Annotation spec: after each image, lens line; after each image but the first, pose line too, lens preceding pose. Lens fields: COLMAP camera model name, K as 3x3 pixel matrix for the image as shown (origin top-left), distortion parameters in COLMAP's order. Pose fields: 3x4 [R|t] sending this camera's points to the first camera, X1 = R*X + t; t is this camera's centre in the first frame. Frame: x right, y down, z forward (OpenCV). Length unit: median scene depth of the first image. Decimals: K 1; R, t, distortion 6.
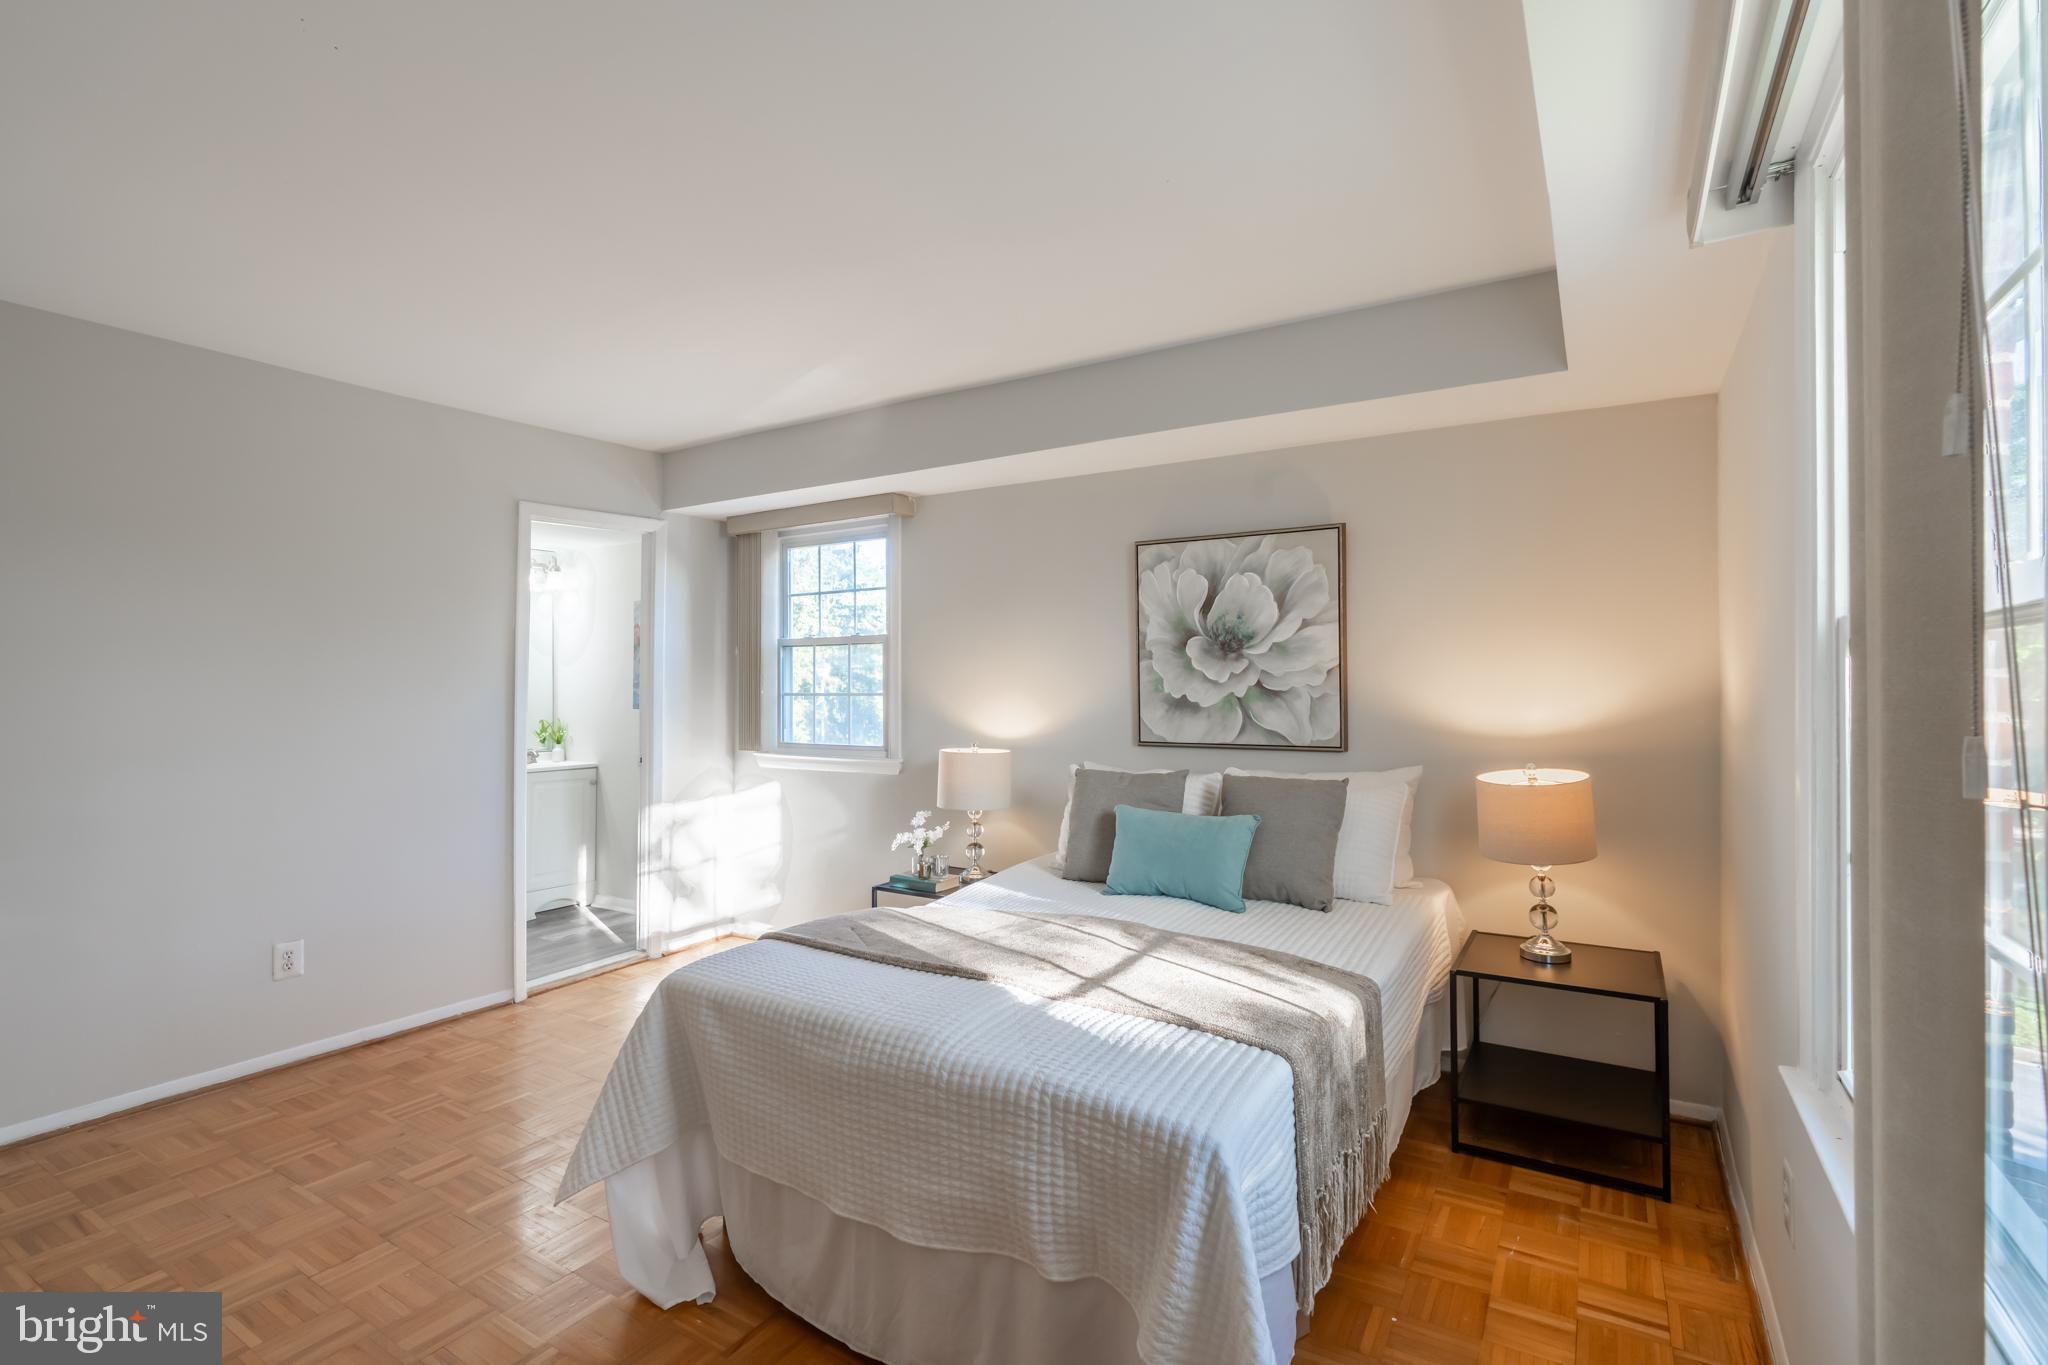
lens RADIAL K [[926.4, 0, 1013.7], [0, 926.4, 682.4], [0, 0, 1]] dist [-0.005983, 0.002721]
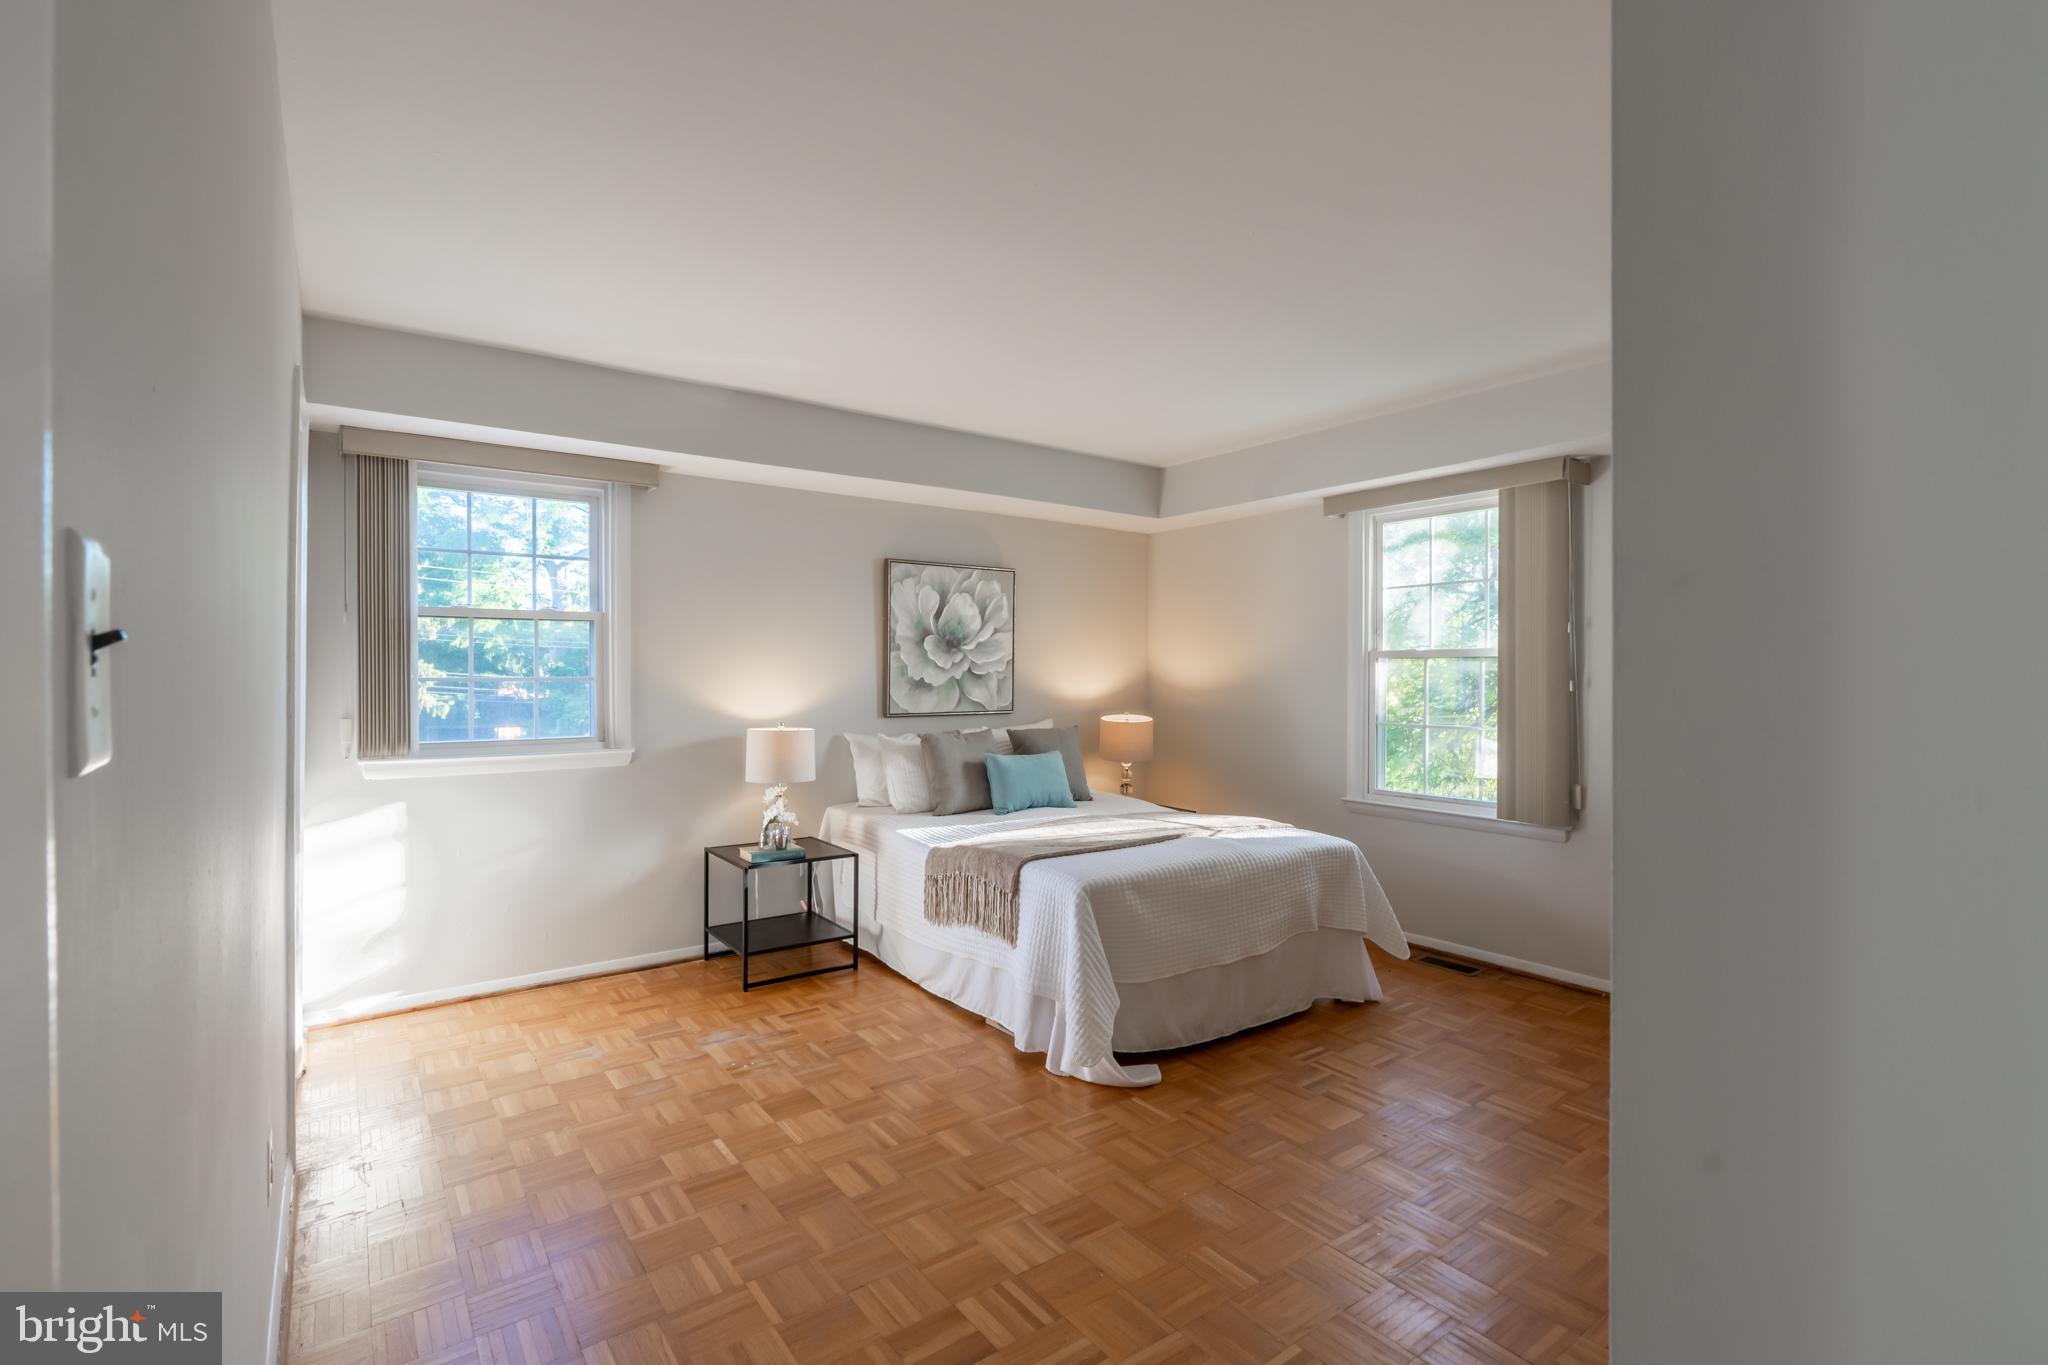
lens RADIAL K [[926.4, 0, 1012.3], [0, 926.4, 683.6], [0, 0, 1]] dist [-0.005983, 0.002721]
pose [[0.390112, -0.005143, 0.920753, -1.048363], [-0.004056, 0.999965, 0.007304, 0.011900], [-0.920758, -0.006584, 0.390078, 0.362686]]
